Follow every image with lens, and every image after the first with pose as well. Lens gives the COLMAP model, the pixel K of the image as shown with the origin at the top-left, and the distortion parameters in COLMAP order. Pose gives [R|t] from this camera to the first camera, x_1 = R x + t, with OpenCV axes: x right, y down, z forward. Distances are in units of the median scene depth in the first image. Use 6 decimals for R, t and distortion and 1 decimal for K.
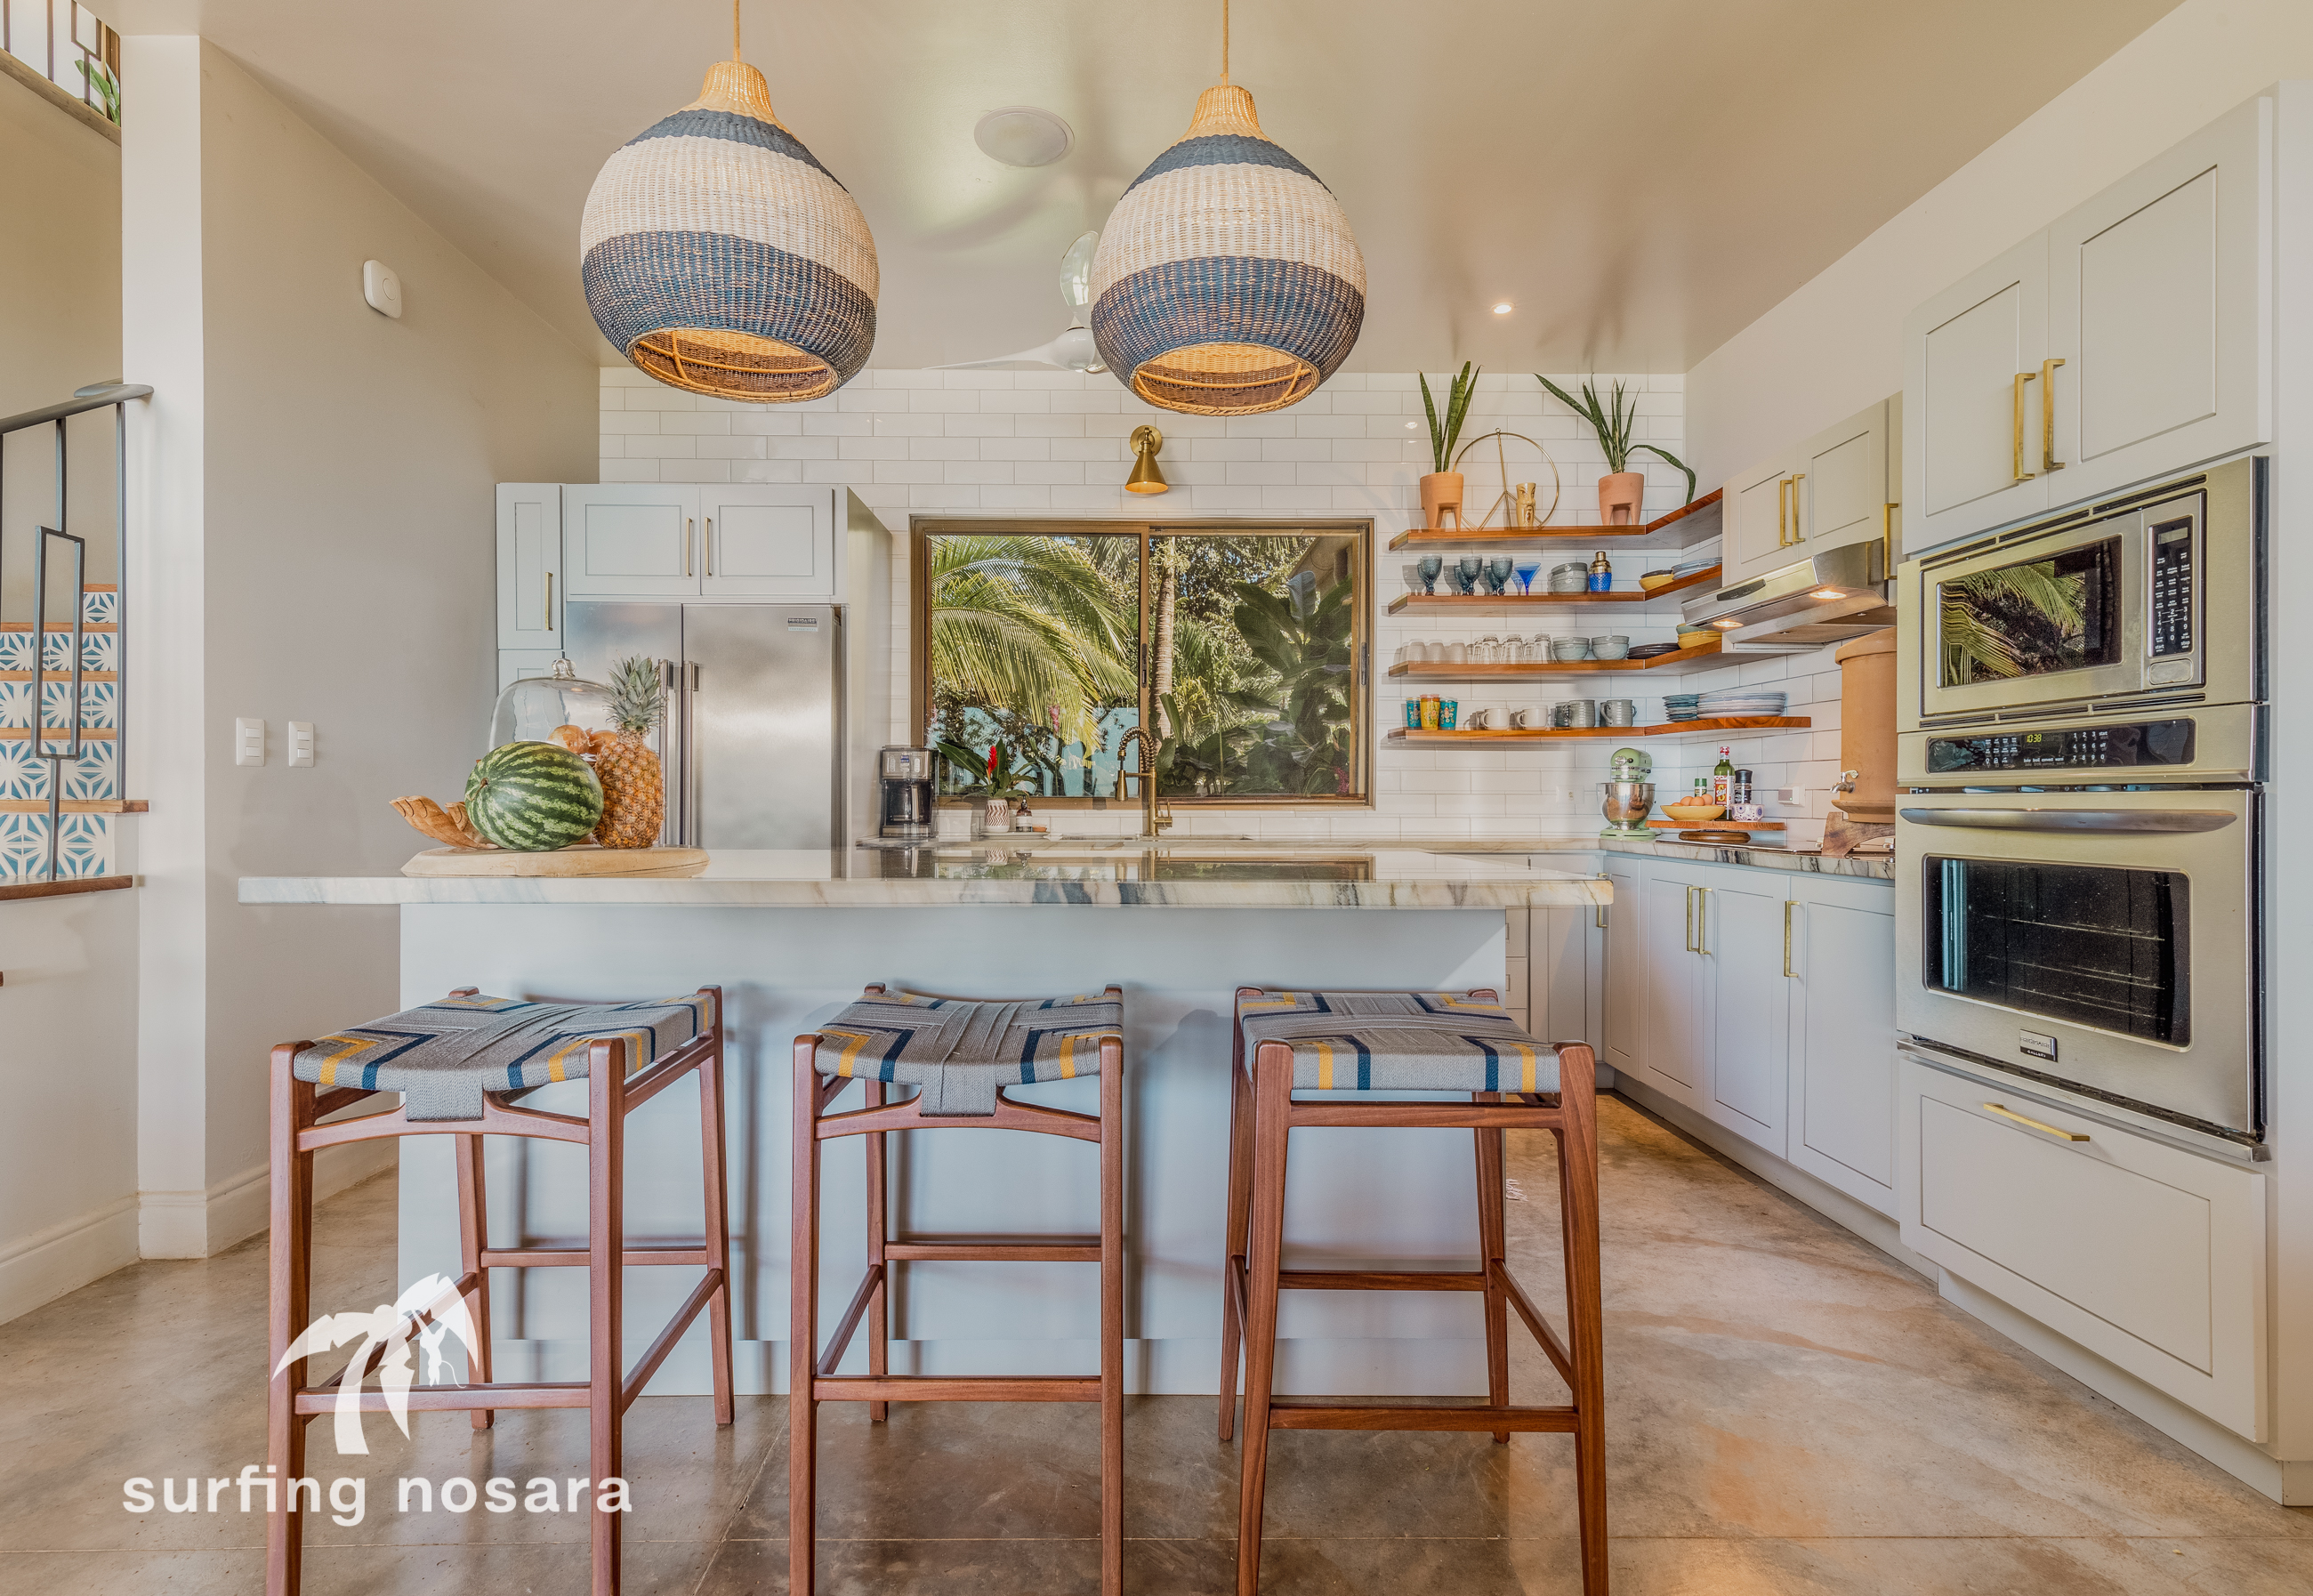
lens RADIAL K [[1107.3, 0, 1152.8], [0, 1107.3, 809.4], [0, 0, 1]] dist [0.072828, -0.021828]
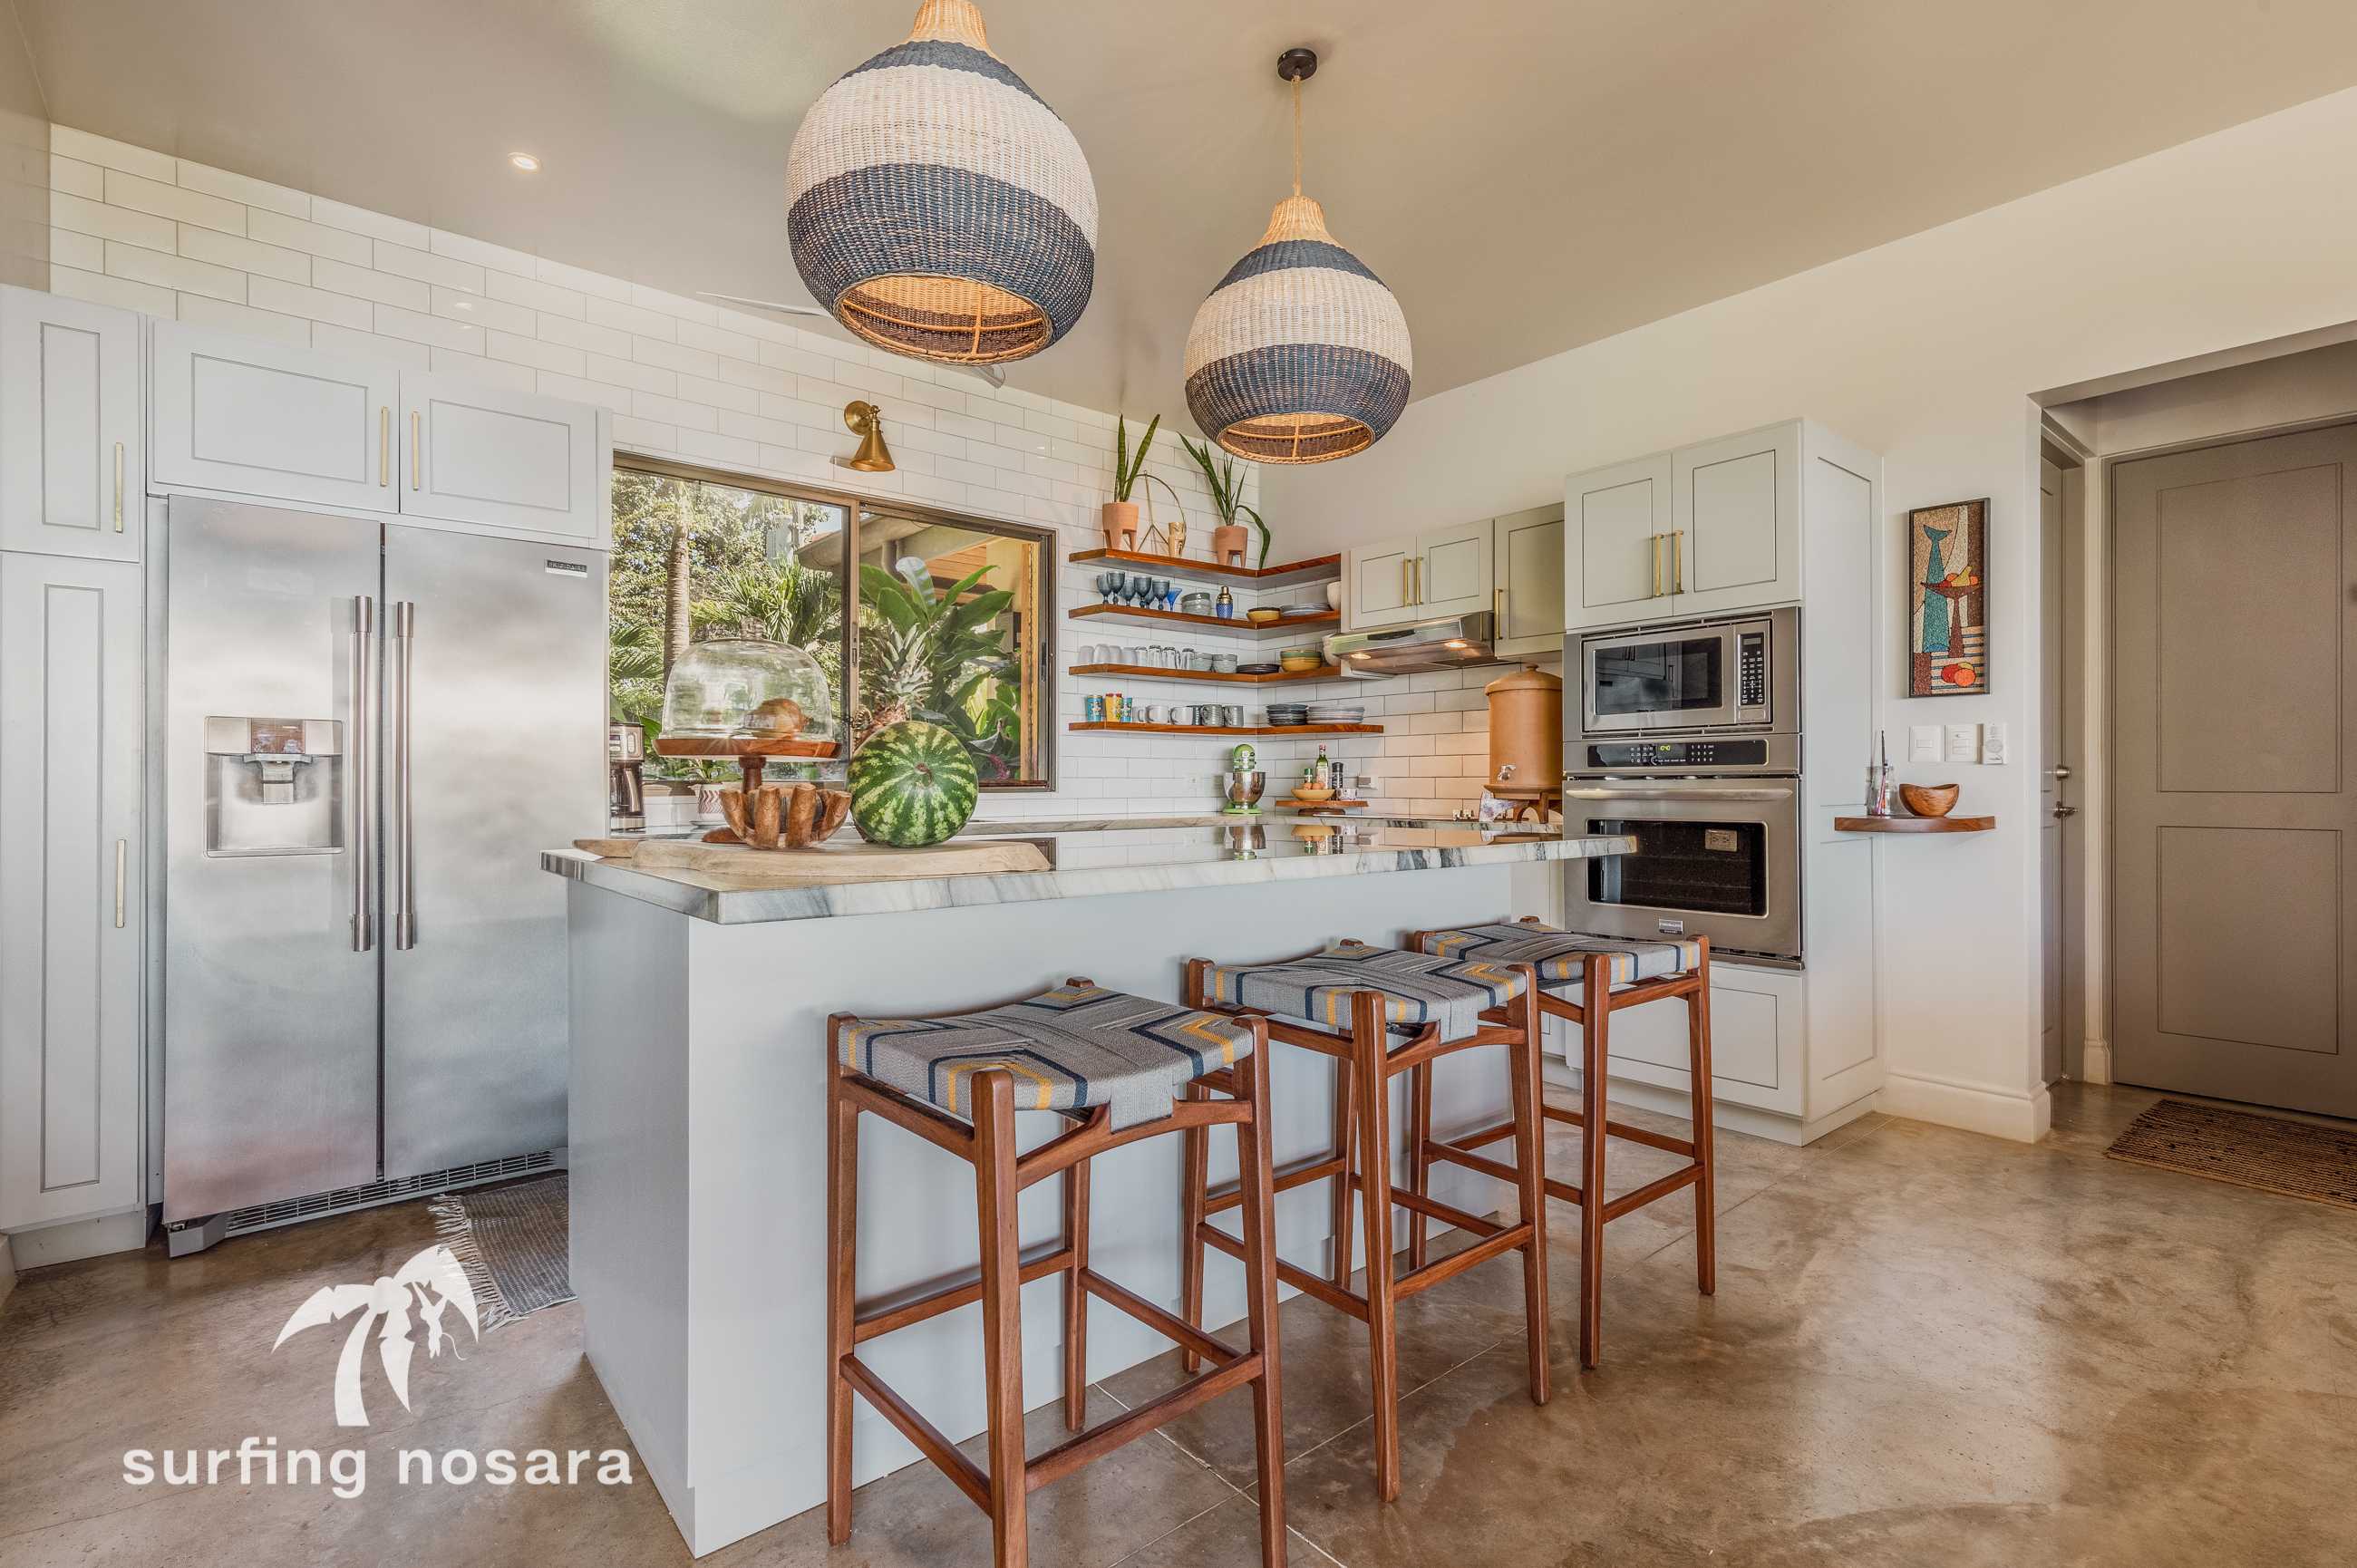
lens RADIAL K [[1100.1, 0, 1178.5], [0, 1100.1, 784.0], [0, 0, 1]] dist [0.043705, 0.000173]
pose [[0.778013, -0.001874, 0.628245, -0.447549], [0.008558, 0.999934, -0.007615, -0.000840], [-0.628189, 0.011301, 0.777978, 0.089984]]
